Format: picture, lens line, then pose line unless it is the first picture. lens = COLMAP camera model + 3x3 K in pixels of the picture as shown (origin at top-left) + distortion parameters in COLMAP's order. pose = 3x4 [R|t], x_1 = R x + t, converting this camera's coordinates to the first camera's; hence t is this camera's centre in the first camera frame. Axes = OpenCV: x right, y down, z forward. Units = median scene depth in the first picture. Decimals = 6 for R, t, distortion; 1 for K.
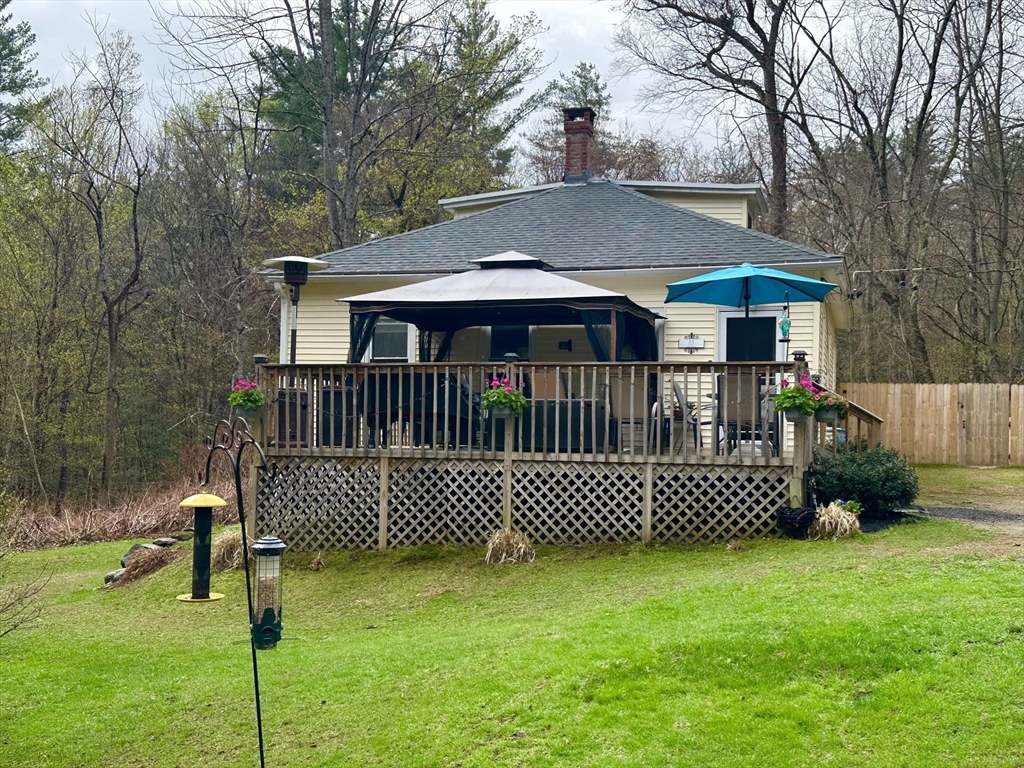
lens RADIAL K [[1163.1, 0, 512.4], [0, 1163.1, 383.3], [0, 0, 1]] dist [0.017094, 0.000000]
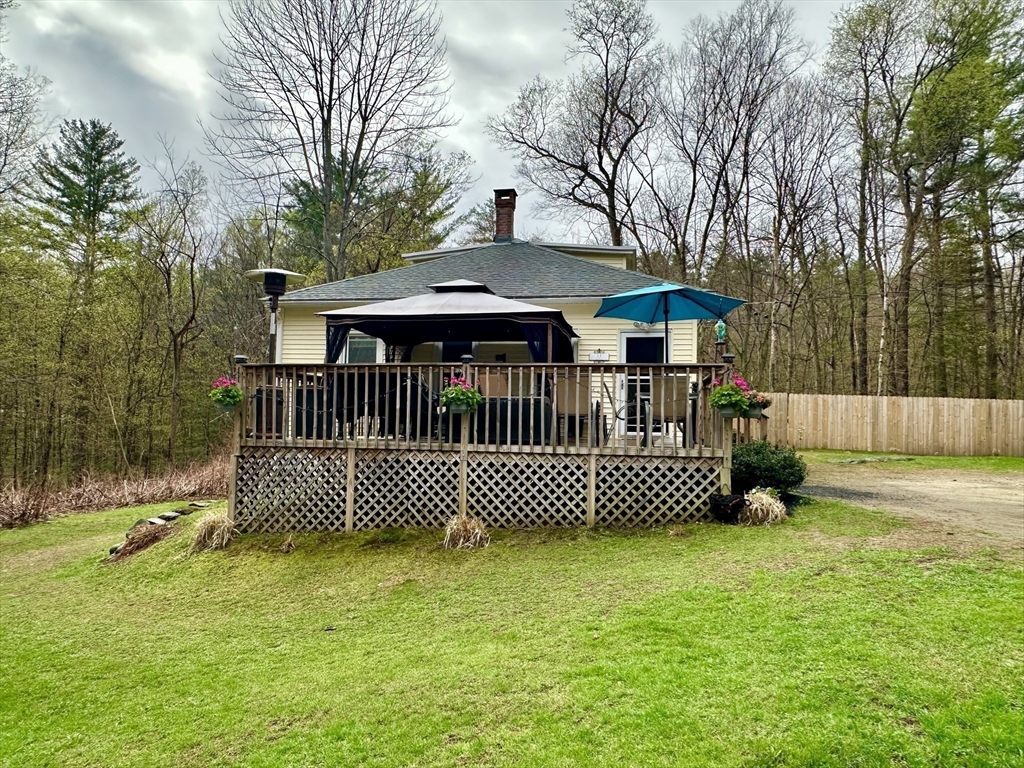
lens RADIAL K [[688.8, 0, 509.7], [0, 688.8, 388.5], [0, 0, 1]] dist [-0.007744, -0.002460]
pose [[0.995524, 0.007647, 0.094196, -0.021712], [-0.006847, 0.999938, -0.008810, 0.011329], [-0.094257, 0.008126, 0.995515, 0.328409]]
